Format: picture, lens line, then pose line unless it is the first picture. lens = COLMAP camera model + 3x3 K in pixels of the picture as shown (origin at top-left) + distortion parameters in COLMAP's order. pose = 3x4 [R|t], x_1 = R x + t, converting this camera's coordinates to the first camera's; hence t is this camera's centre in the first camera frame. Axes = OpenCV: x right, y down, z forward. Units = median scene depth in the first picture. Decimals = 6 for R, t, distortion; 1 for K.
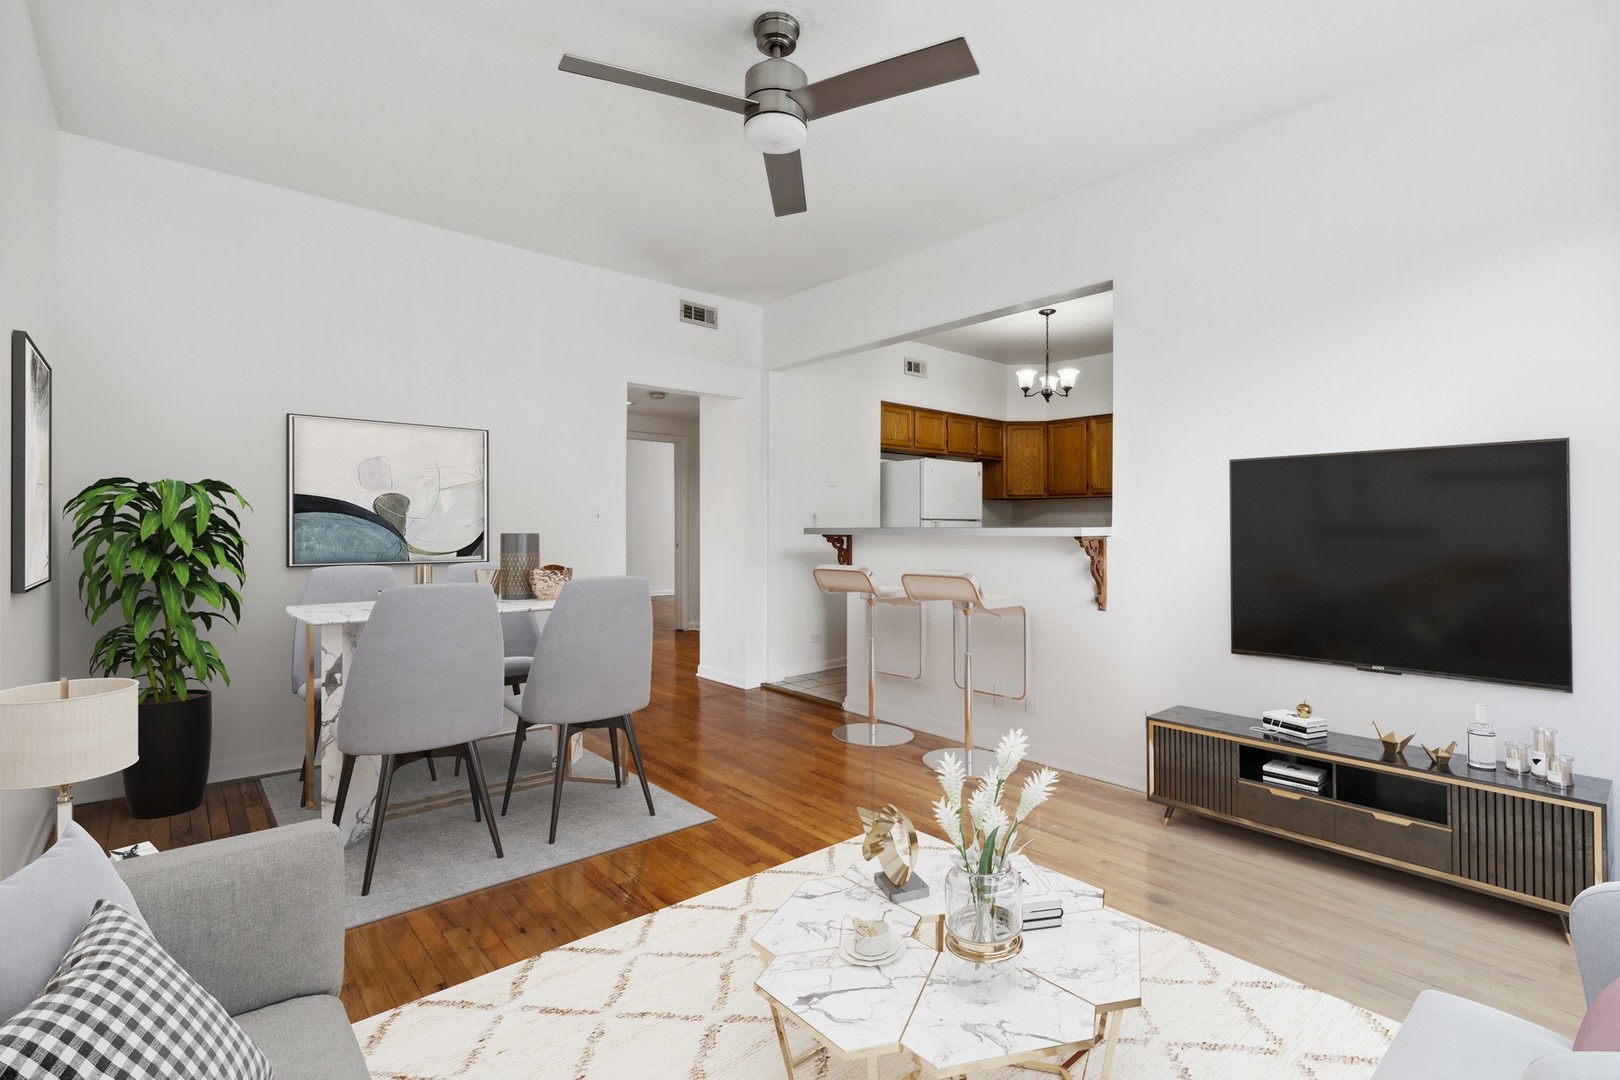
lens RADIAL K [[754.1, 0, 802.8], [0, 754.1, 525.9], [0, 0, 1]] dist [0.004285, -0.000988]
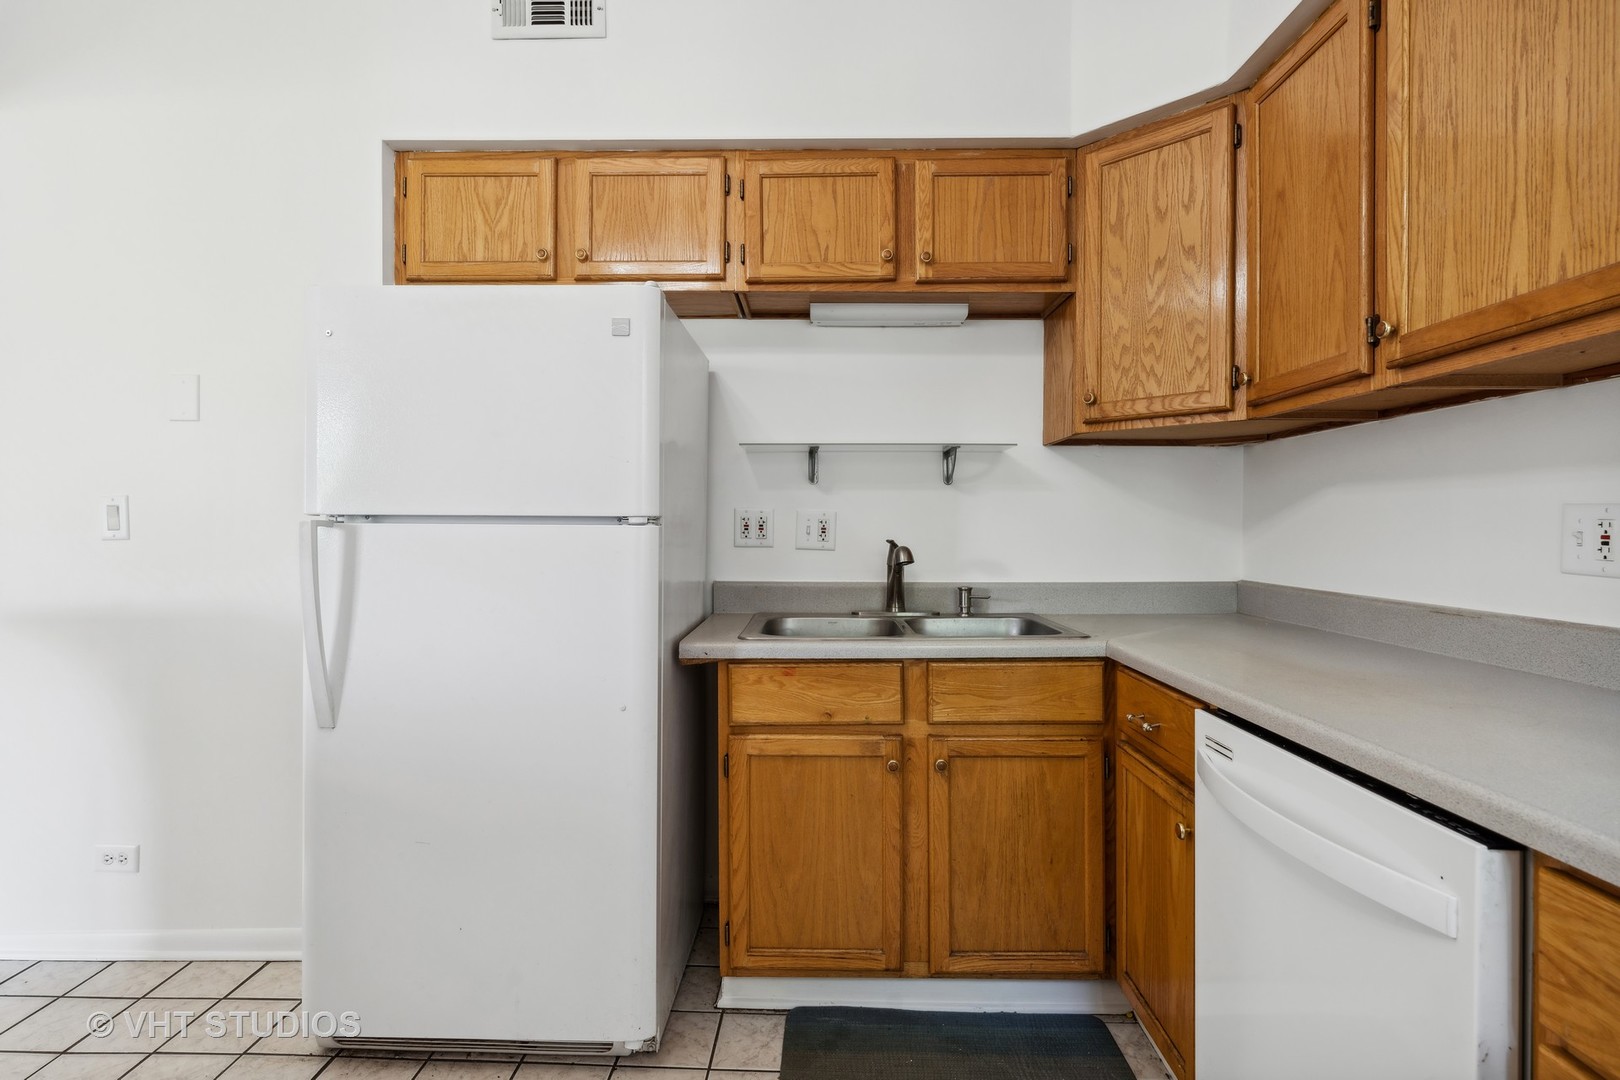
lens RADIAL K [[823.5, 0, 811.7], [0, 823.5, 525.0], [0, 0, 1]] dist [-0.002912, -0.000503]
pose [[0.746812, 0.005781, -0.665011, 0.407495], [0.003699, 0.999911, 0.012846, -0.009051], [0.665025, -0.012053, 0.746723, 0.749037]]
